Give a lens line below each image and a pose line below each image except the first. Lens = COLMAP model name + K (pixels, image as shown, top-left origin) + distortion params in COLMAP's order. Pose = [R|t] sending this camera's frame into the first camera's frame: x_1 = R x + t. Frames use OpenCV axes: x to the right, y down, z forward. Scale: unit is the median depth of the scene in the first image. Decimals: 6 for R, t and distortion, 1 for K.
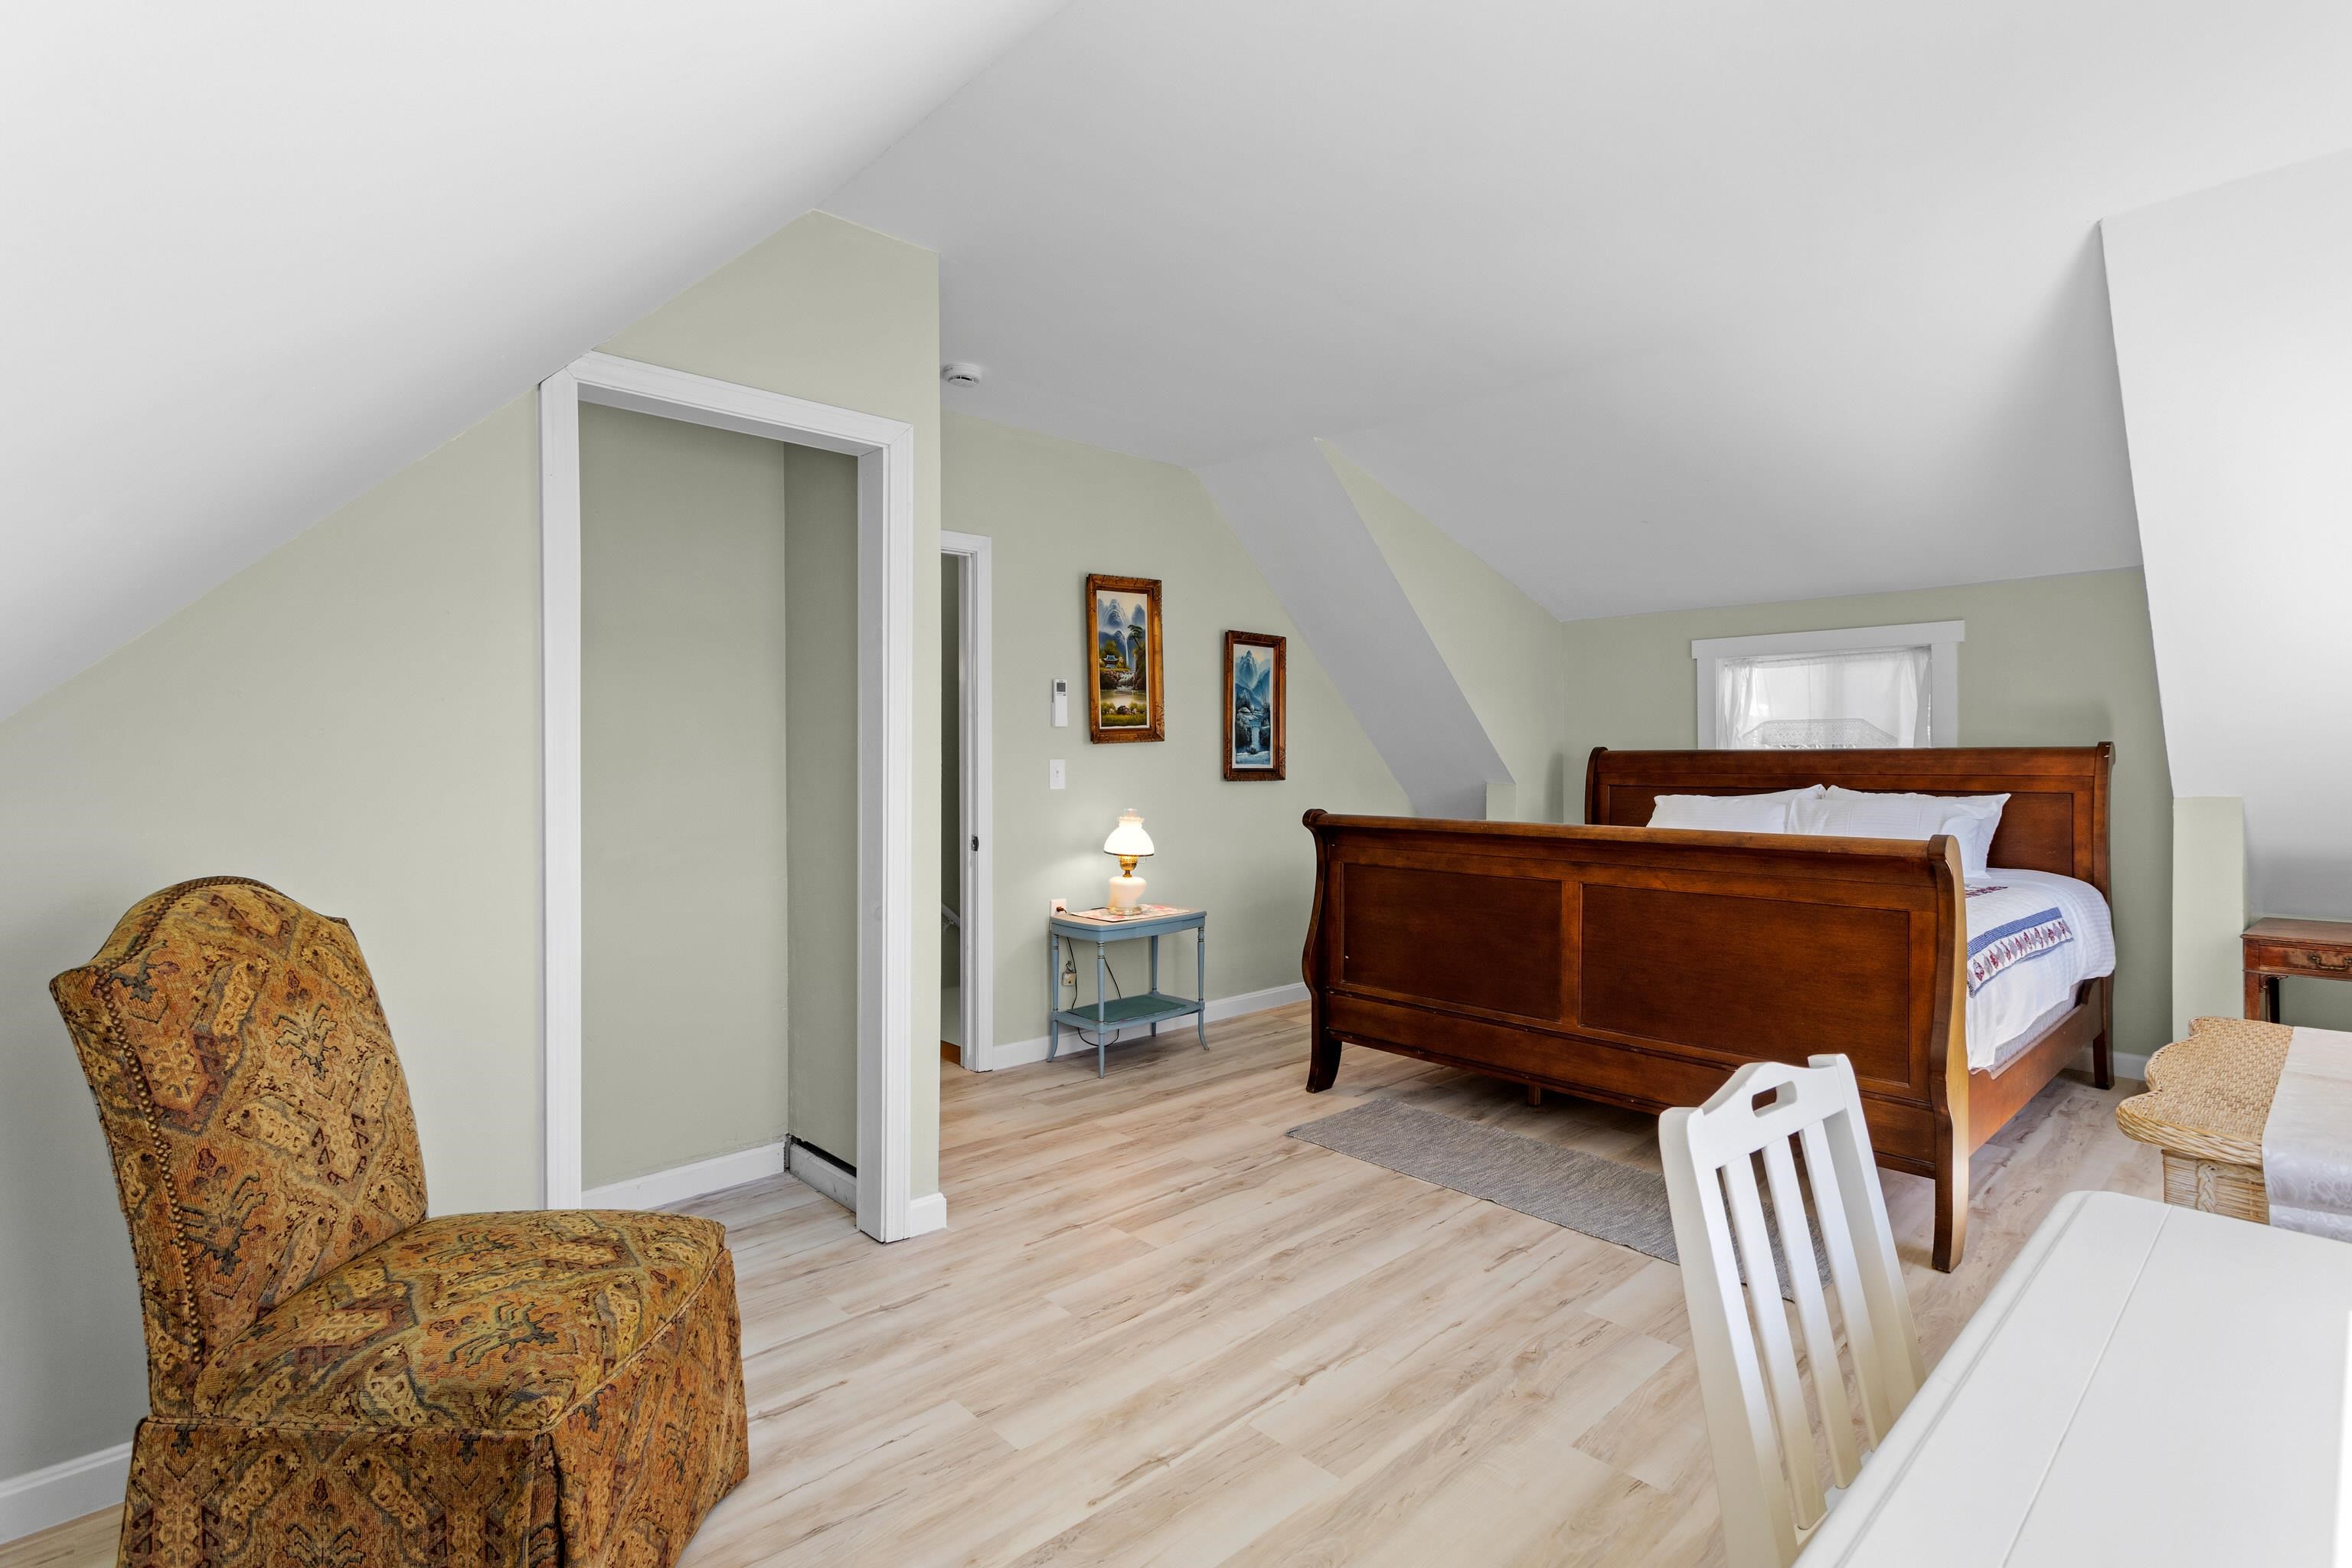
lens RADIAL K [[1140.4, 0, 1180.9], [0, 1140.4, 774.9], [0, 0, 1]] dist [0.002007, 0.004506]
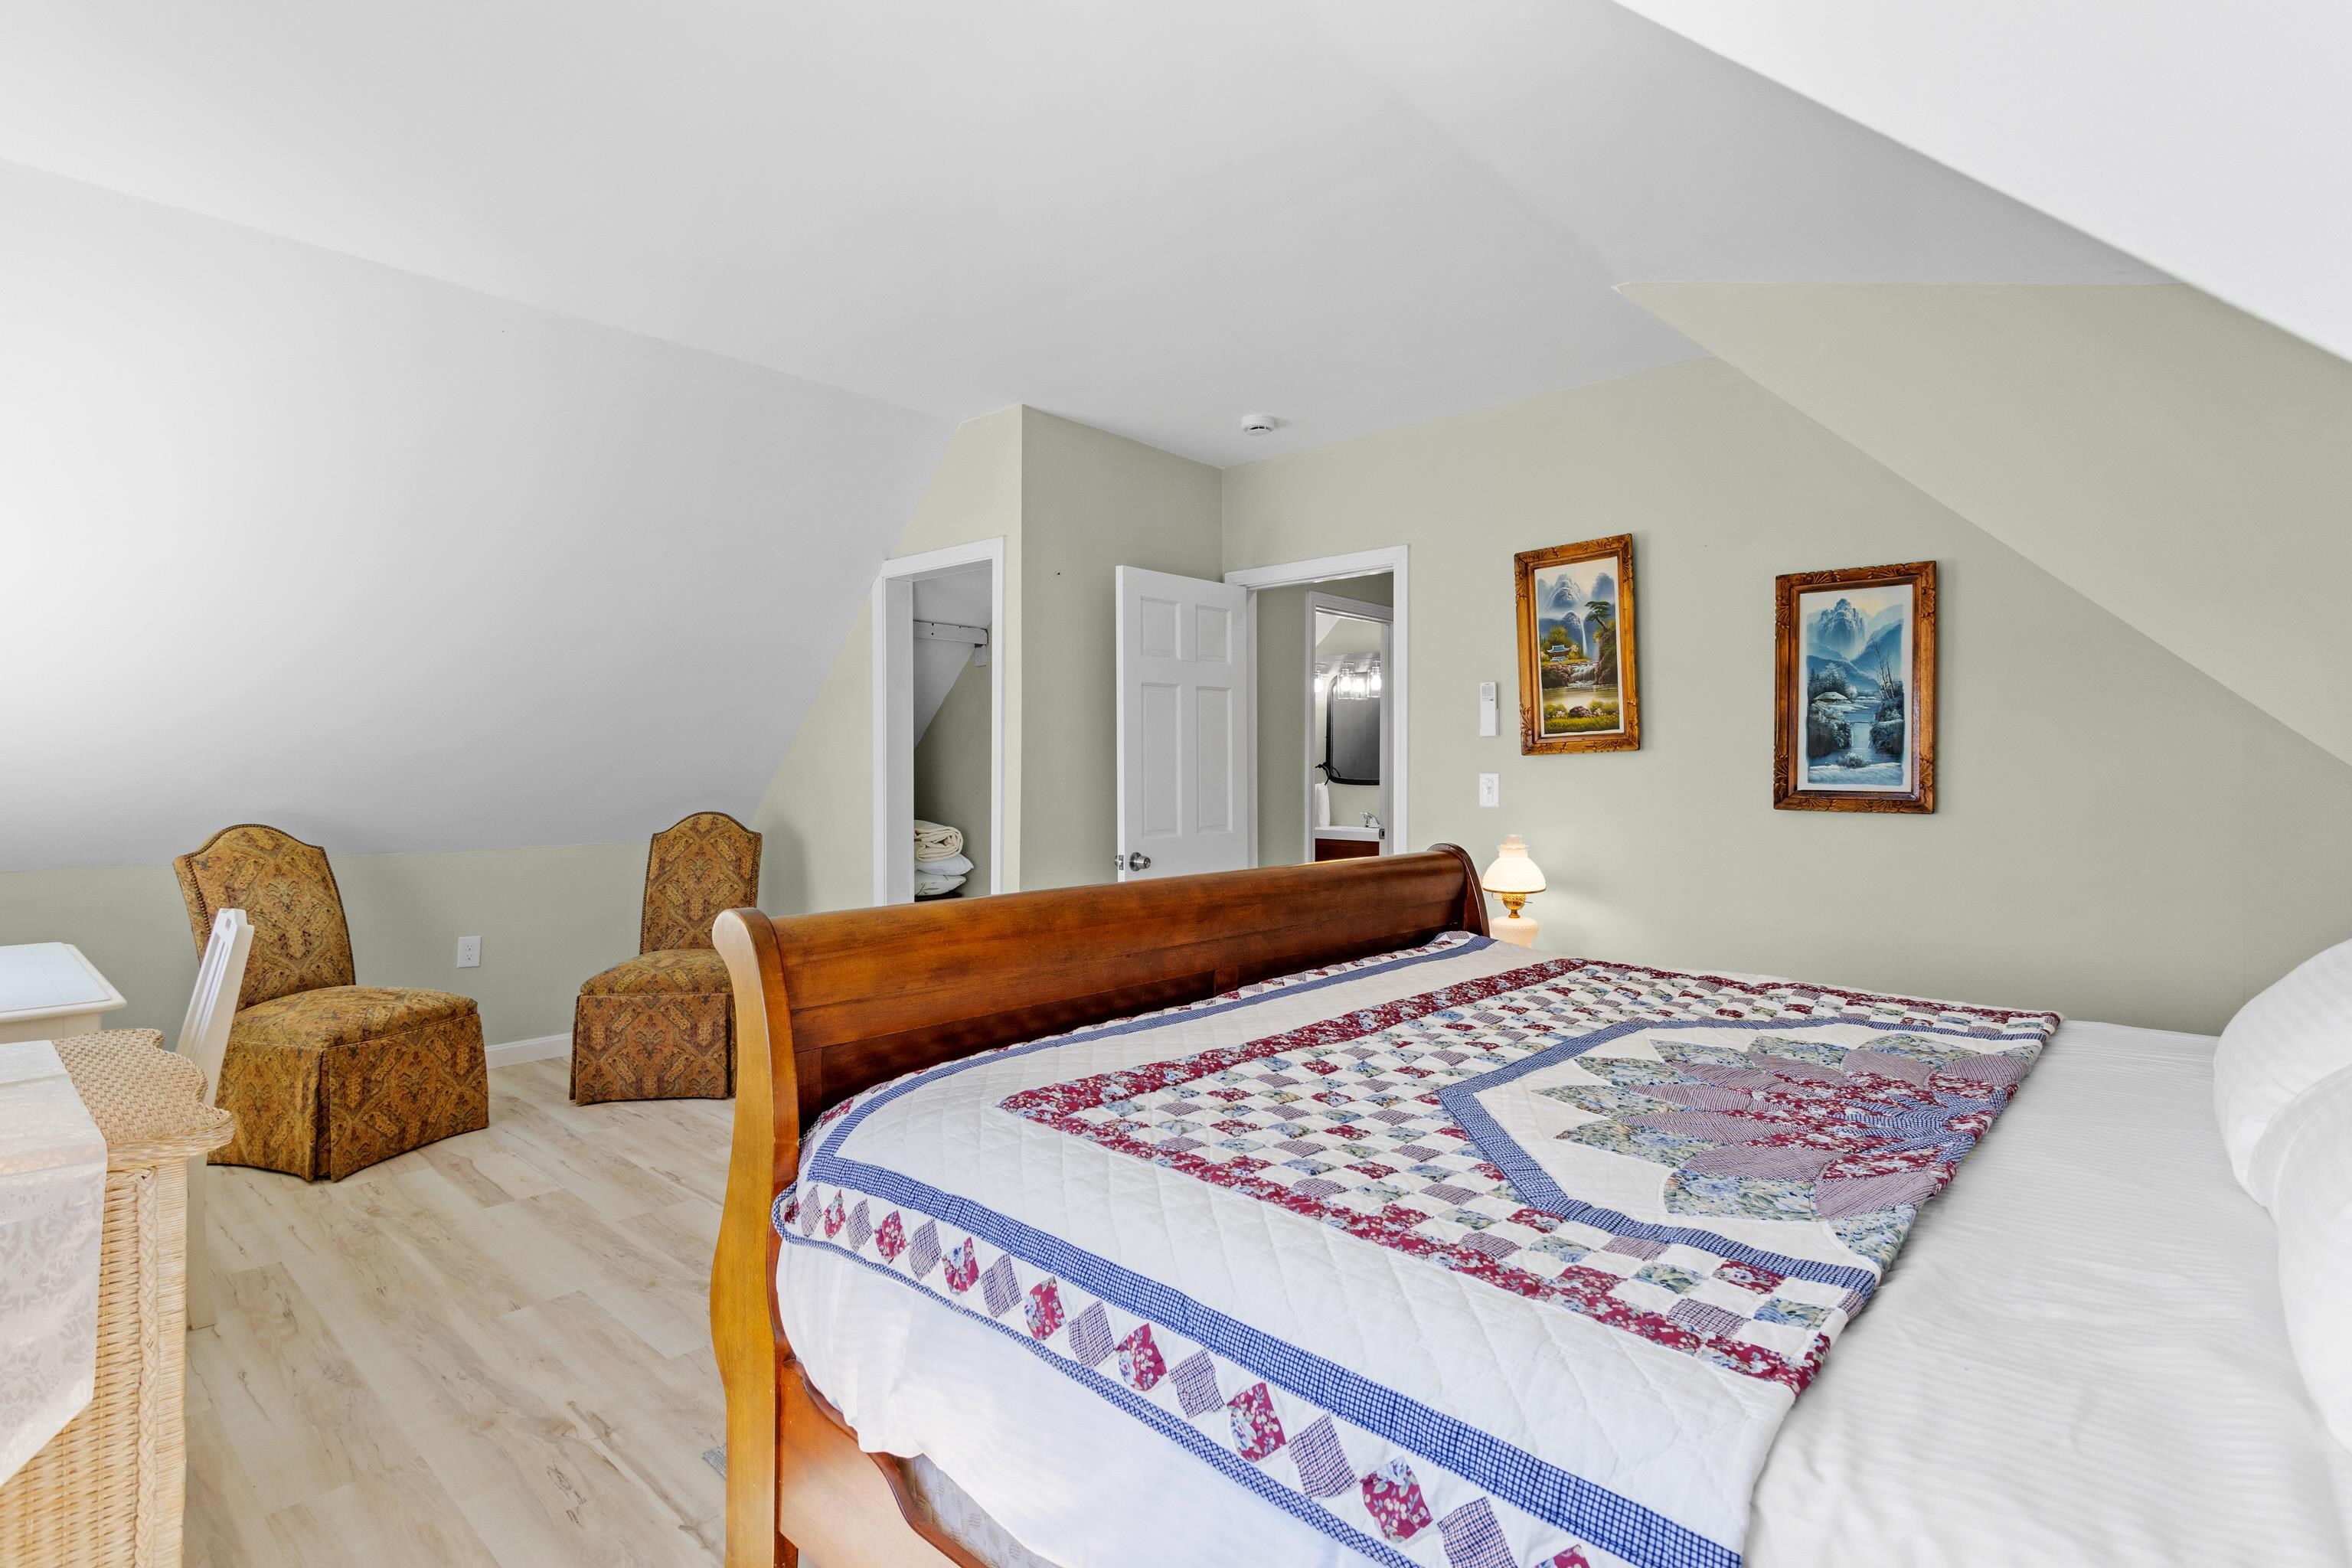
lens RADIAL K [[1140.4, 0, 1180.9], [0, 1140.4, 777.4], [0, 0, 1]] dist [0.002007, 0.004506]
pose [[0.069702, 0.012205, -0.997493, 0.714383], [-0.015539, 0.999817, 0.011147, -0.015775], [0.997447, 0.014723, 0.069879, 0.665727]]
